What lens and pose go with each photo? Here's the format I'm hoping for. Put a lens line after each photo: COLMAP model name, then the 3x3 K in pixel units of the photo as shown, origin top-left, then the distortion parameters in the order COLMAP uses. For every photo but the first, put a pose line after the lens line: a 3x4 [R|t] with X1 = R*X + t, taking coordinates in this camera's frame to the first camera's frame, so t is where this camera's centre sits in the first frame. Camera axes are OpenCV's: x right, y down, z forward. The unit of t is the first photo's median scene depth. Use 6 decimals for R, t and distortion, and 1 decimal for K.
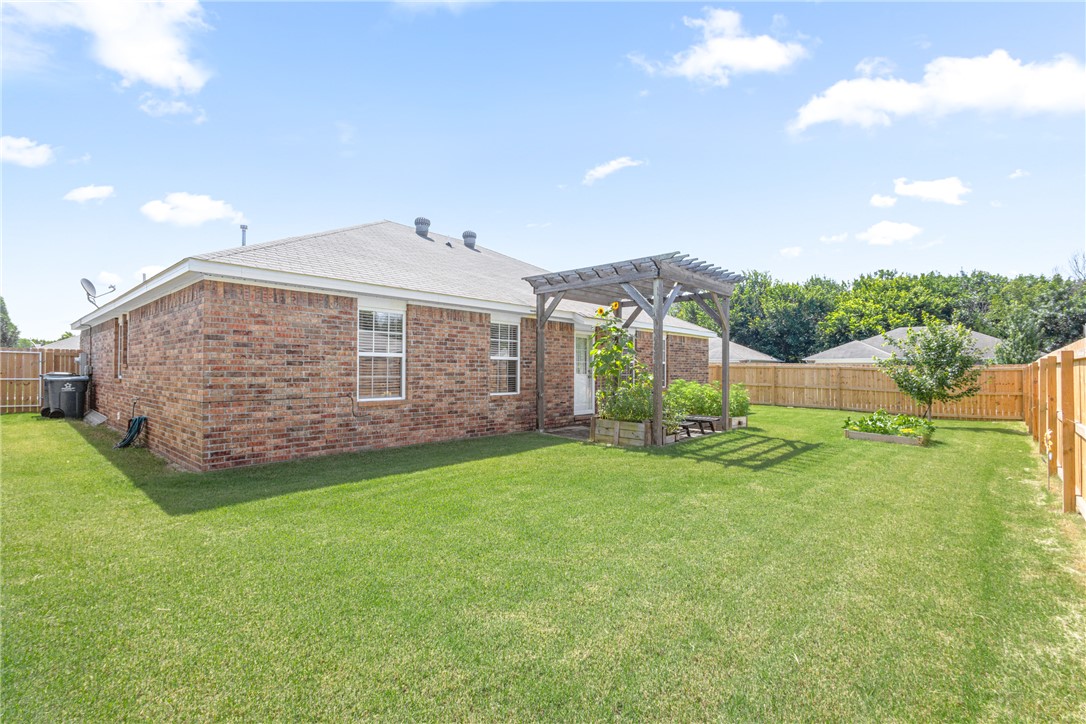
lens RADIAL K [[498.5, 0, 543.0], [0, 498.5, 362.0], [0, 0, 1]] dist [-0.000837, -0.000037]
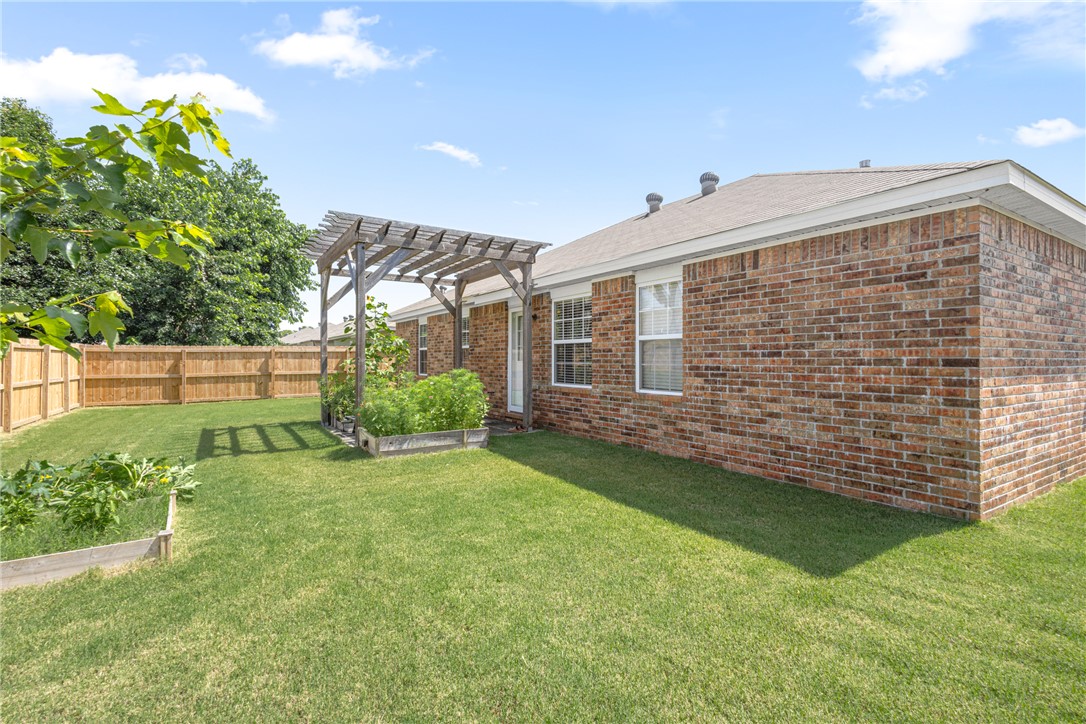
lens RADIAL K [[498.5, 0, 543.0], [0, 498.5, 362.0], [0, 0, 1]] dist [-0.000837, -0.000037]
pose [[-0.268741, -0.003950, -0.963204, 0.843748], [0.011419, 0.999908, -0.007286, 0.032265], [0.963145, -0.012957, -0.268671, 1.273307]]
